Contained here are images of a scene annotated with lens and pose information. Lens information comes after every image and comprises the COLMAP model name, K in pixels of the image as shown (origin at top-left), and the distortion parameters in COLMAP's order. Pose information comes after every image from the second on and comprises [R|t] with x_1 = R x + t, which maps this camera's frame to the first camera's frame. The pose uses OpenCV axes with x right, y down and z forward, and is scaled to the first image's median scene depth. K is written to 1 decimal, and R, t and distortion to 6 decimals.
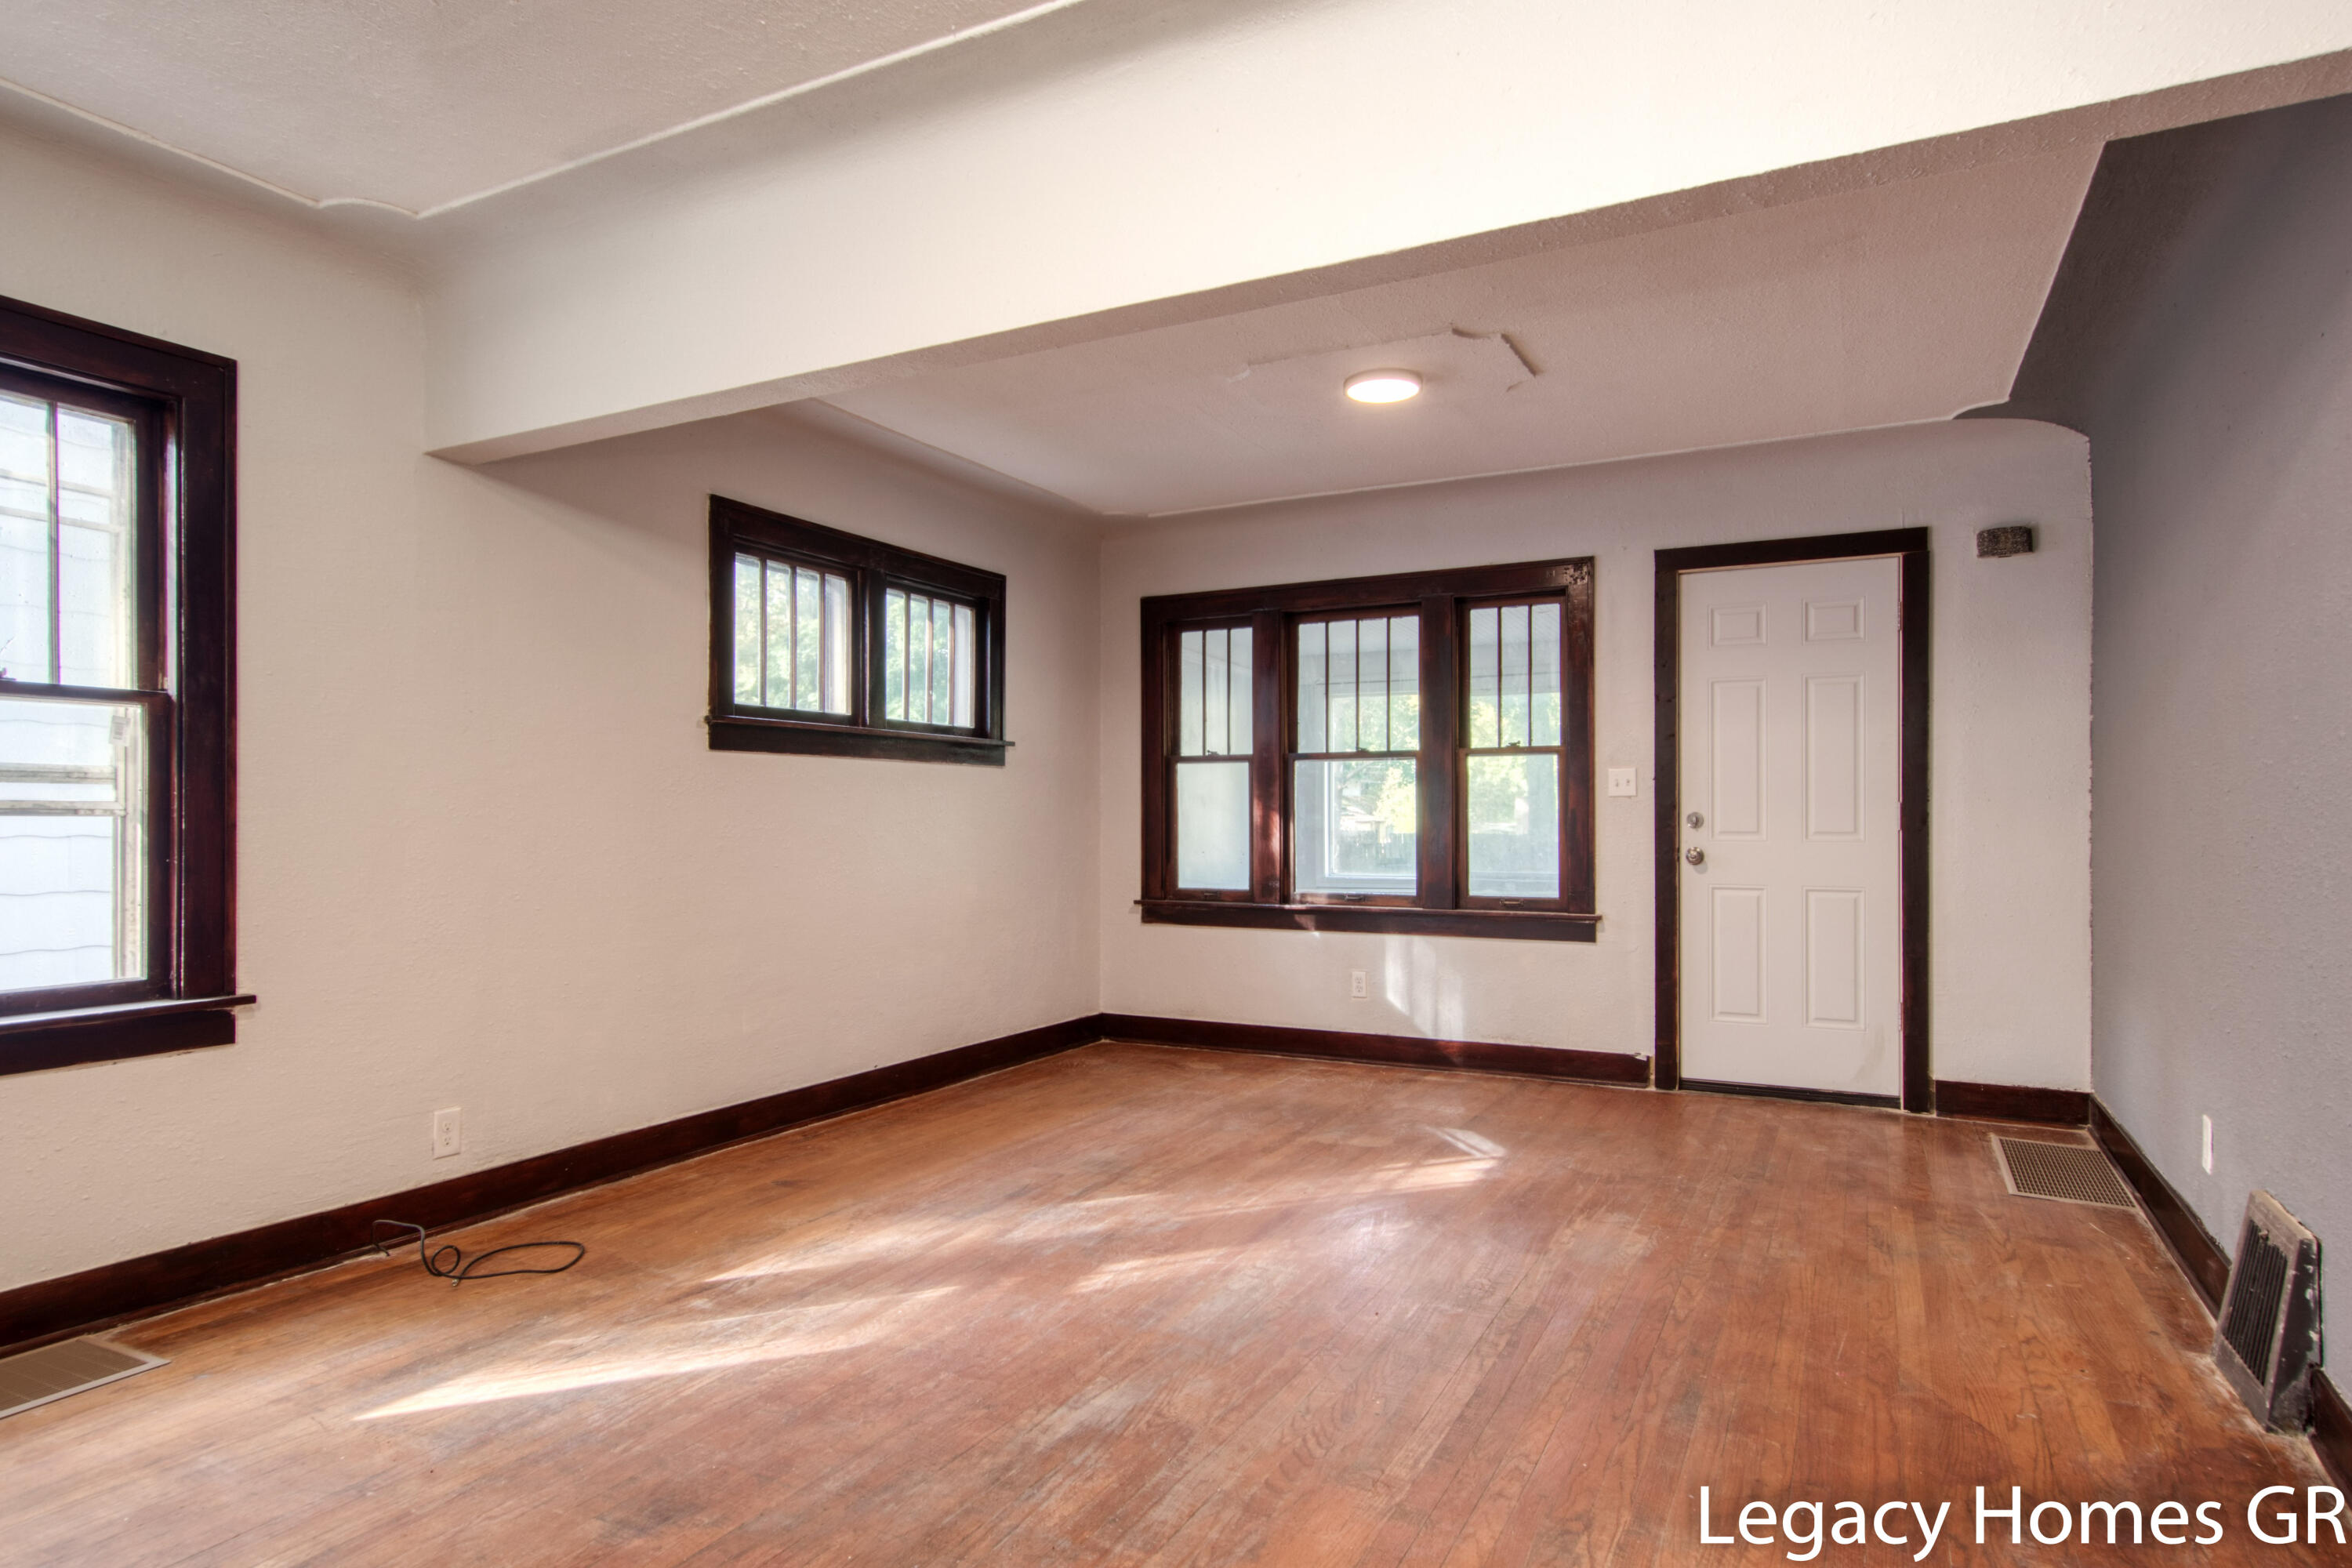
lens RADIAL K [[1344.9, 0, 1268.5], [0, 1344.9, 819.4], [0, 0, 1]] dist [-0.012205, 0.024578]
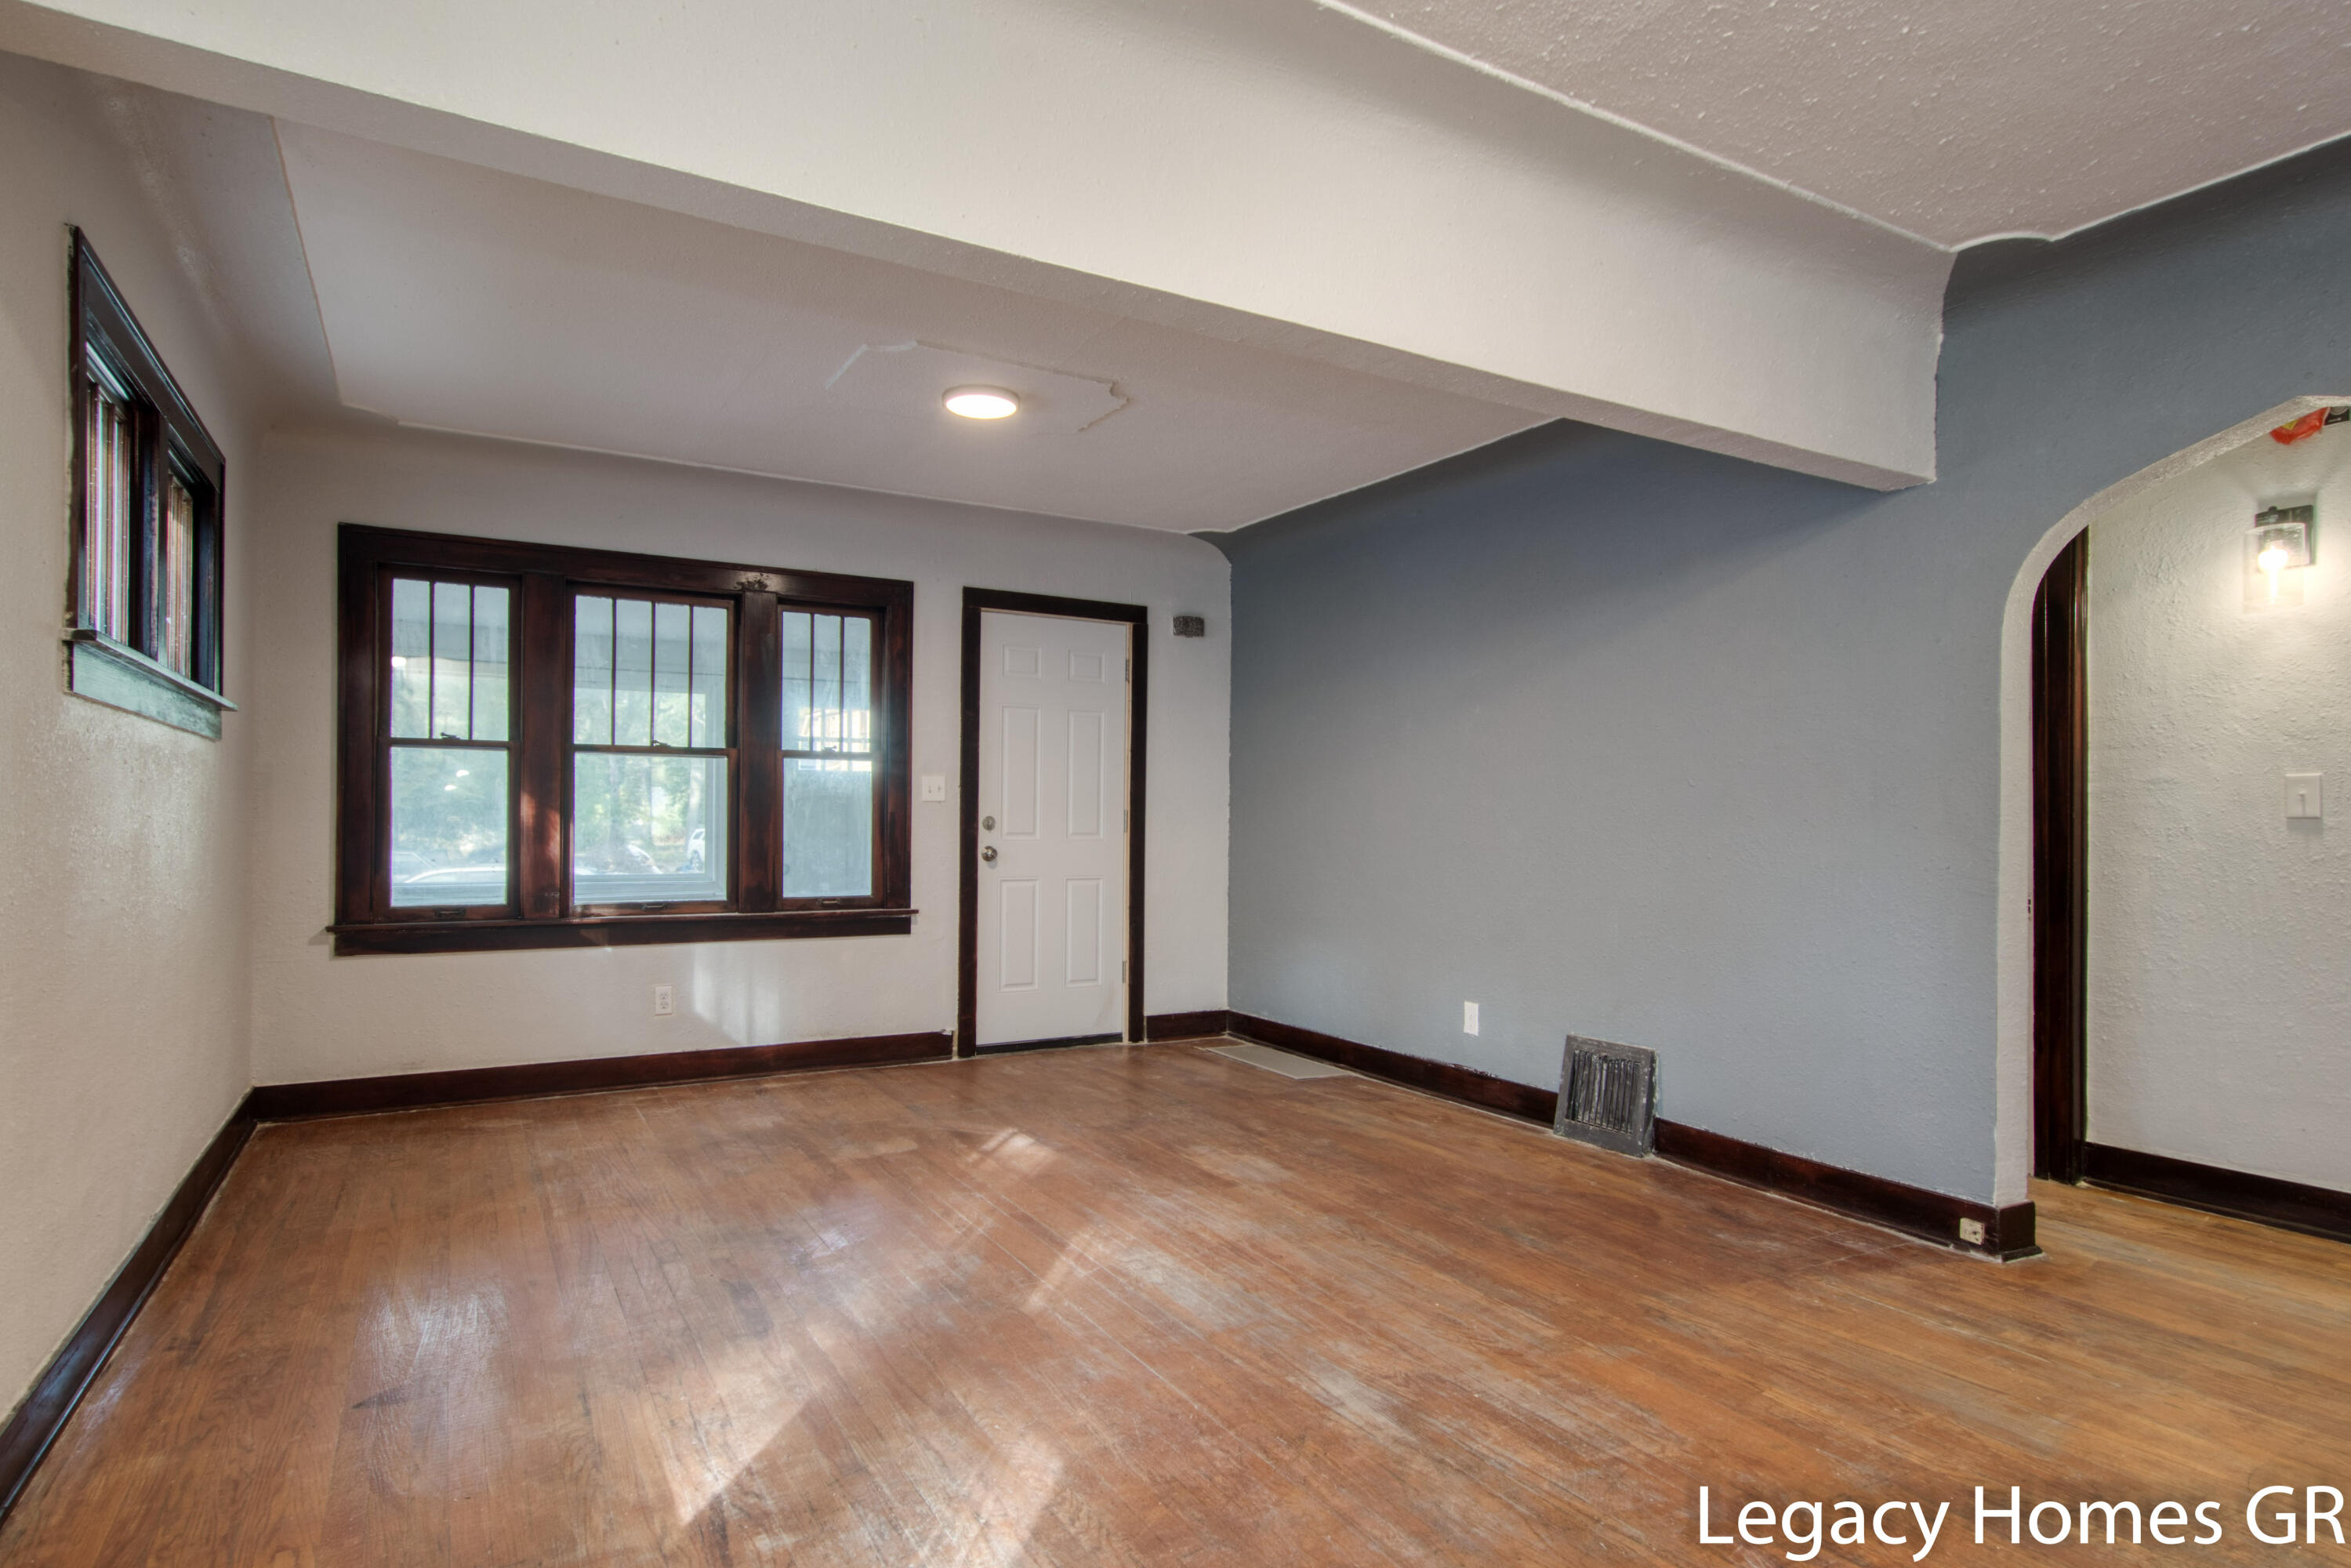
lens RADIAL K [[1199.8, 0, 1169.4], [0, 1199.8, 821.4], [0, 0, 1]] dist [0.006102, 0.001167]
pose [[0.564407, 0.004155, 0.825486, -0.506961], [-0.006638, 0.999978, -0.000494, -0.001528], [-0.825470, -0.005201, 0.564422, 0.310058]]
